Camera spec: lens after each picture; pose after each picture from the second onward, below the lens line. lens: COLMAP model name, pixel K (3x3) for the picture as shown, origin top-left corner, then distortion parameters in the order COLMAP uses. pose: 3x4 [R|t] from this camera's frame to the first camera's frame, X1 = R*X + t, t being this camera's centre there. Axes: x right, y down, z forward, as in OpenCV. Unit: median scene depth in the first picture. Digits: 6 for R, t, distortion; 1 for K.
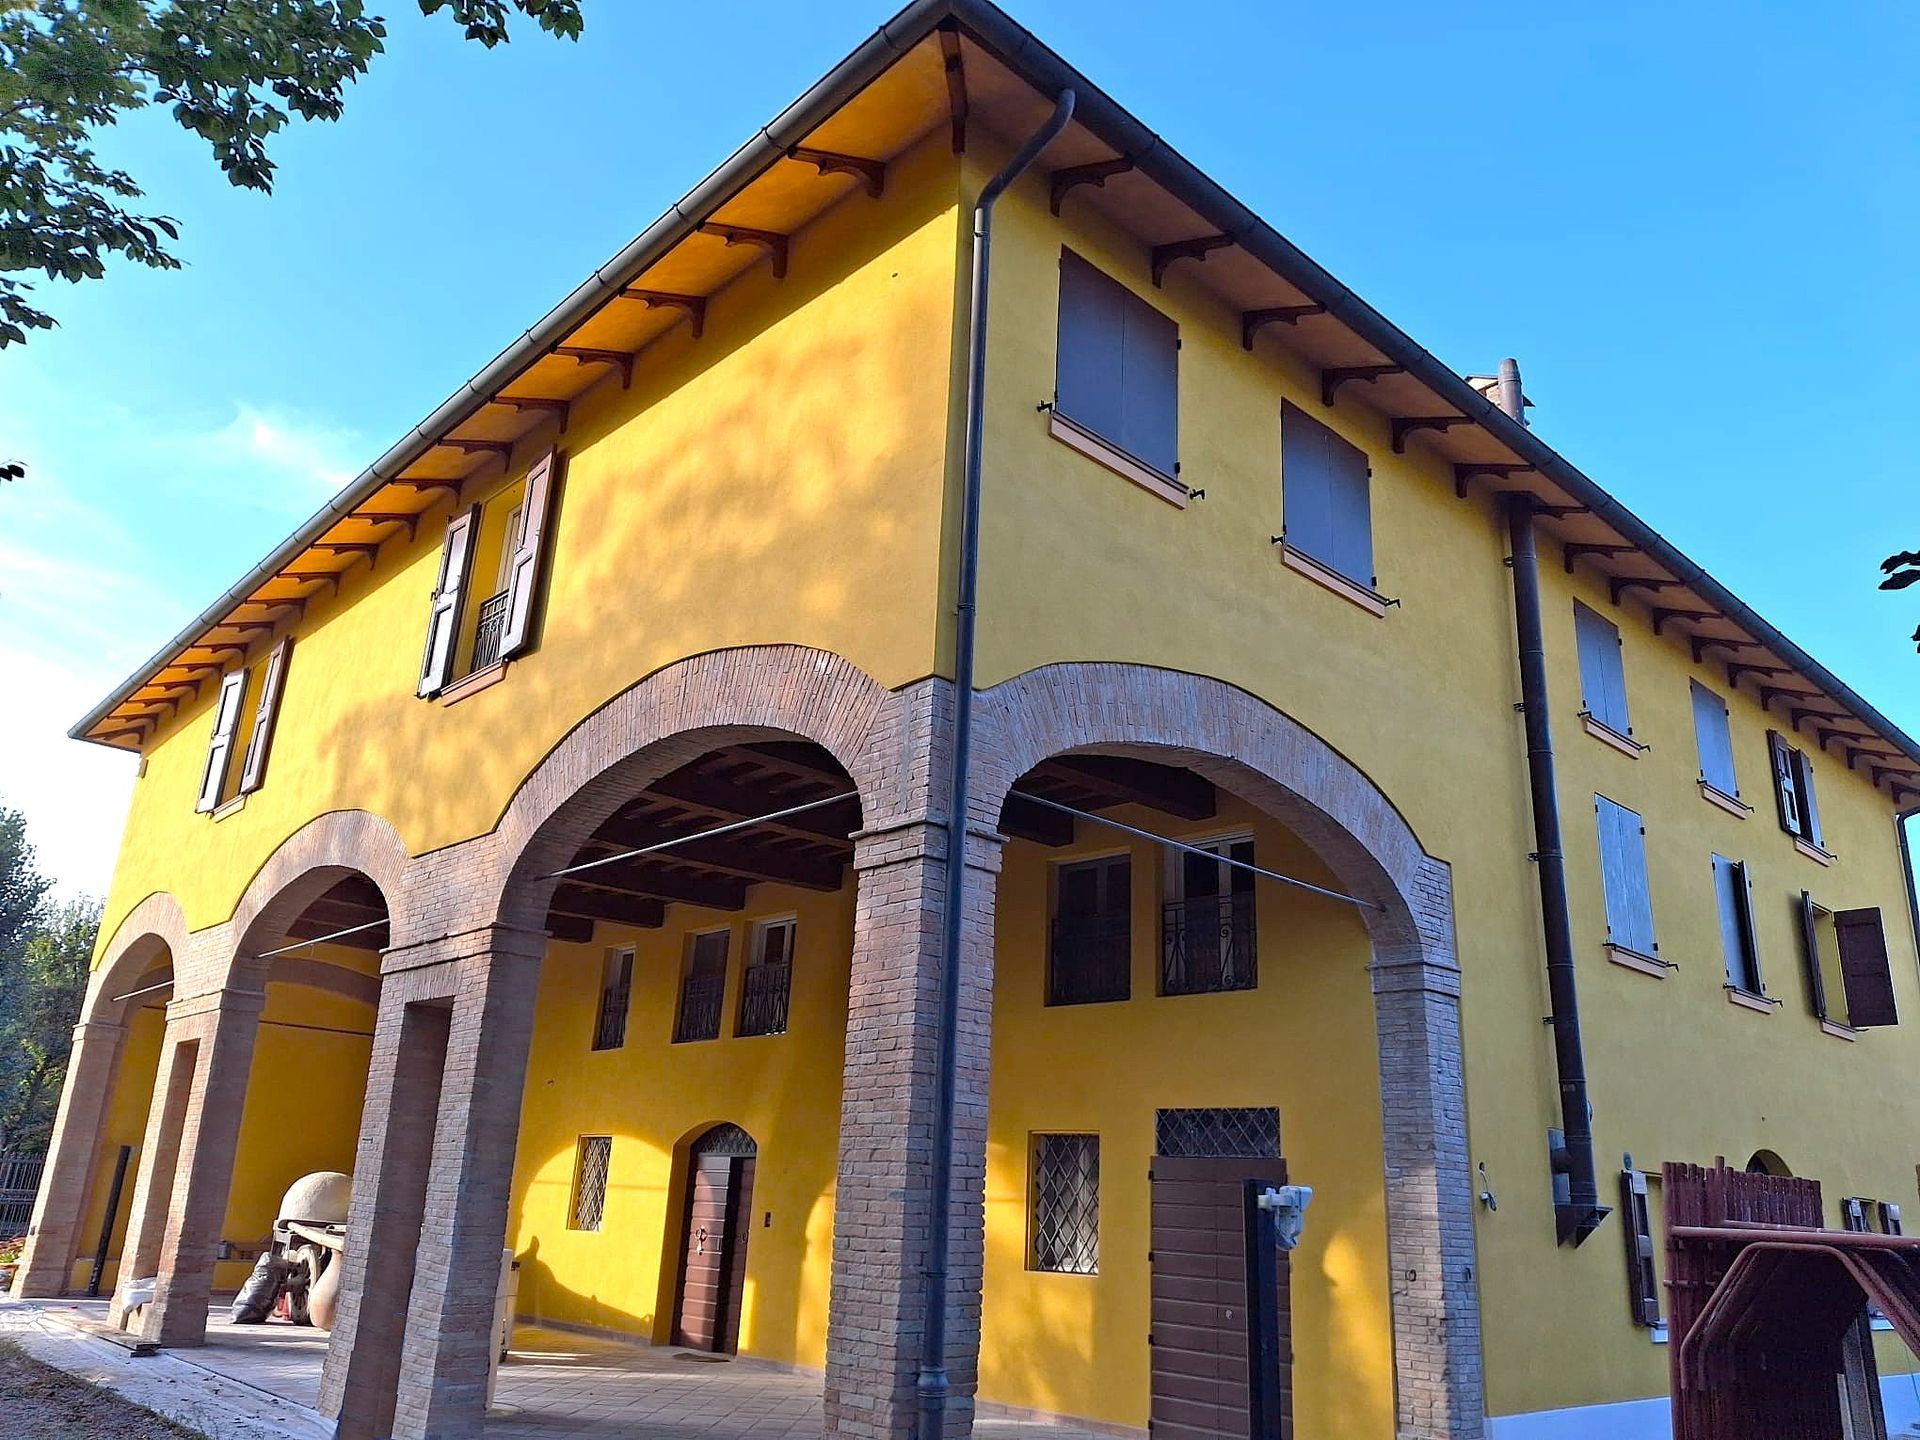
lens RADIAL K [[1426.8, 0, 960.0], [0, 1426.8, 720.0], [0, 0, 1]] dist [0.104894, -0.160058]
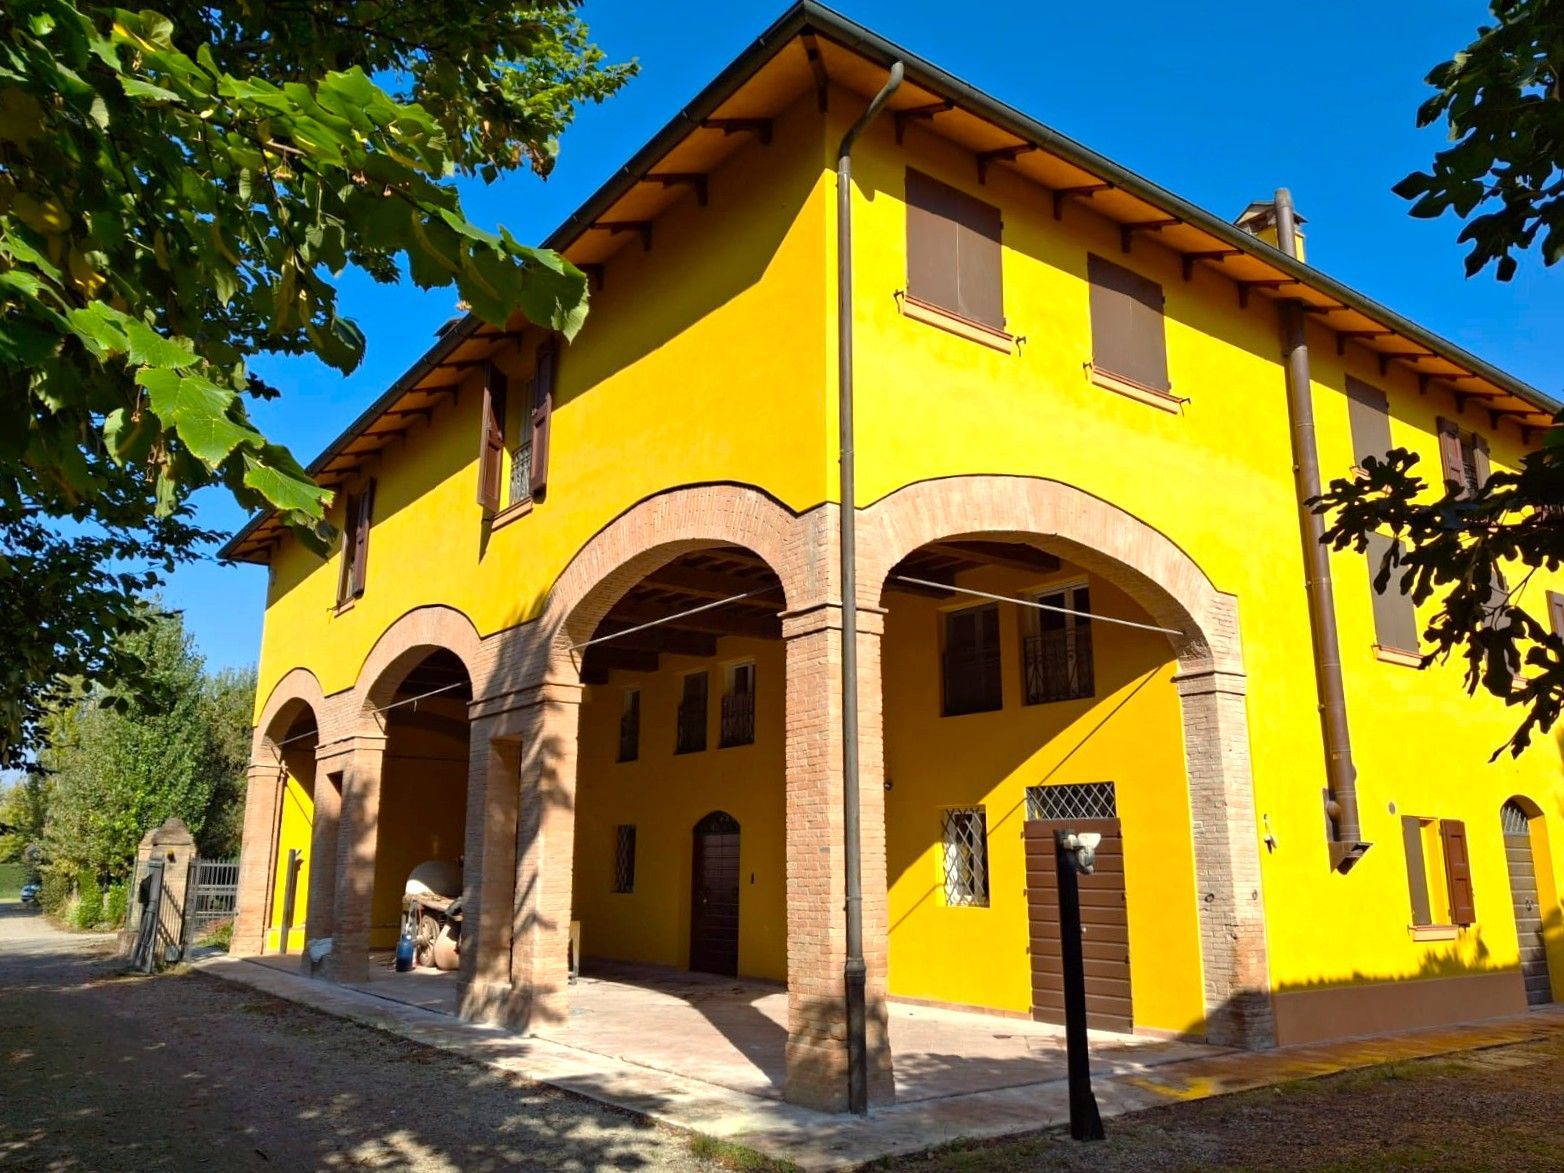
lens RADIAL K [[1194.2, 0, 762.0], [0, 1194.2, 577.8], [0, 0, 1]] dist [0.162758, -0.329730]
pose [[0.991375, -0.068672, -0.111622, 0.033953], [0.077650, 0.993911, 0.078176, -0.040605], [0.105573, -0.086169, 0.990671, -0.161994]]
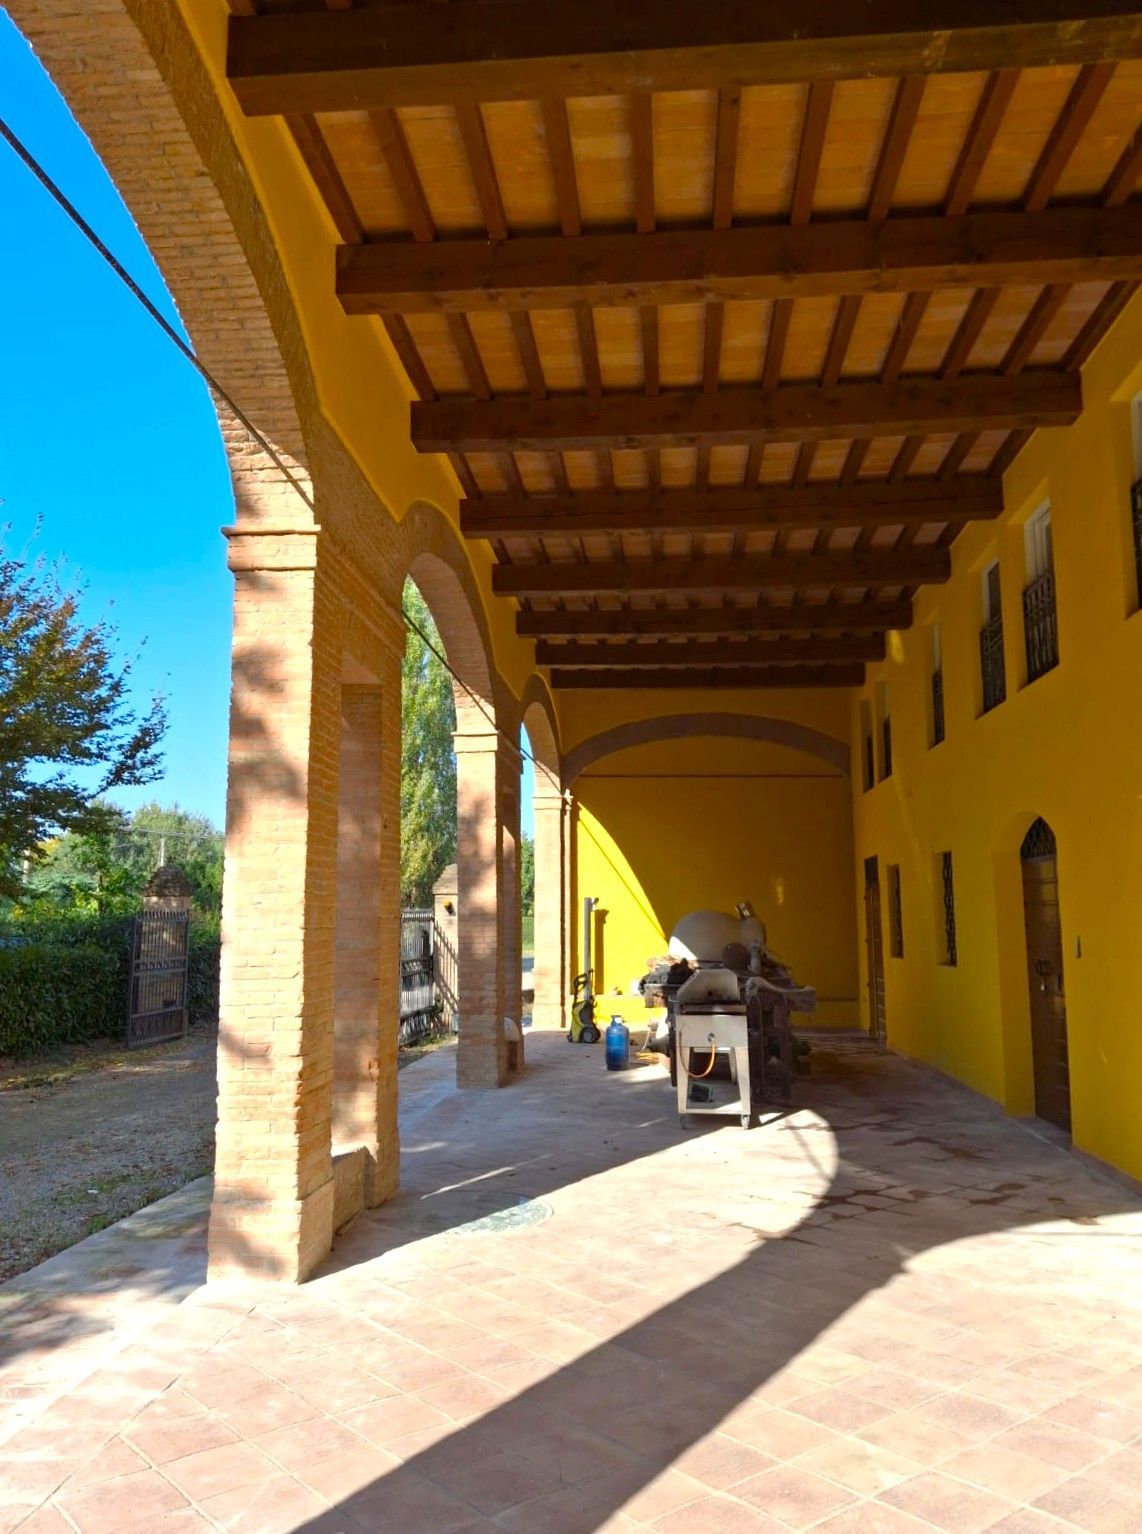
lens RADIAL K [[1179.6, 0, 546.2], [0, 1179.6, 744.4], [0, 0, 1]] dist [0.195136, -0.392790]
pose [[0.658665, -0.157136, -0.735846, 0.167139], [0.268619, 0.962615, 0.034883, 0.262972], [0.702855, -0.220638, 0.676250, 0.731479]]
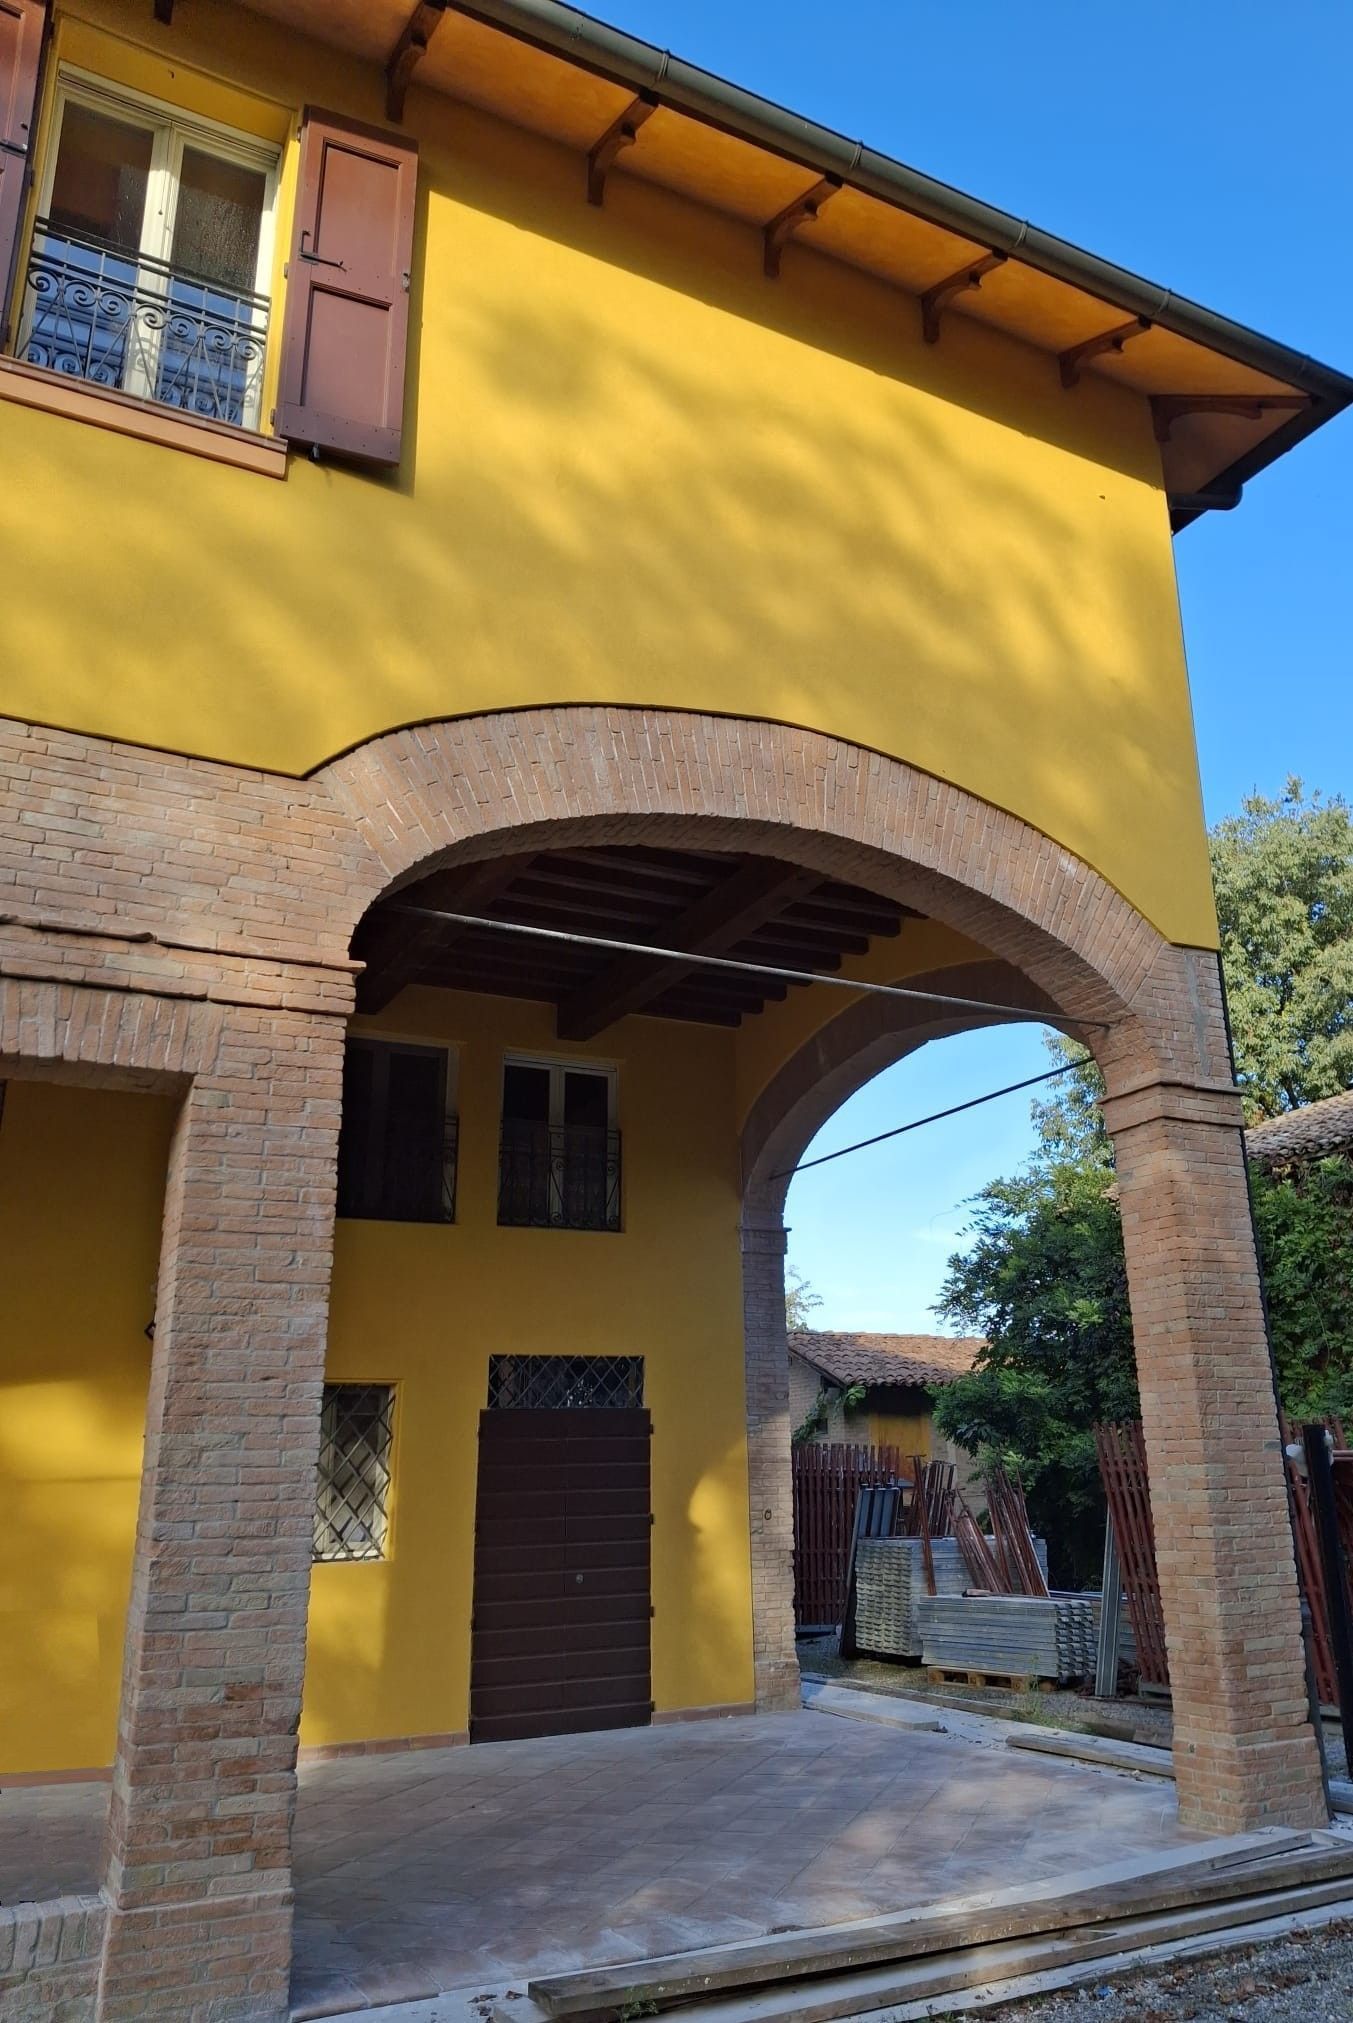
lens RADIAL K [[1562.2, 0, 786.4], [0, 1562.2, 986.3], [0, 0, 1]] dist [0.072382, -0.081669]
pose [[0.217606, 0.253379, 0.942575, -0.849877], [-0.284159, 0.940330, -0.187174, 0.216950], [-0.933757, -0.227111, 0.276621, 0.714222]]
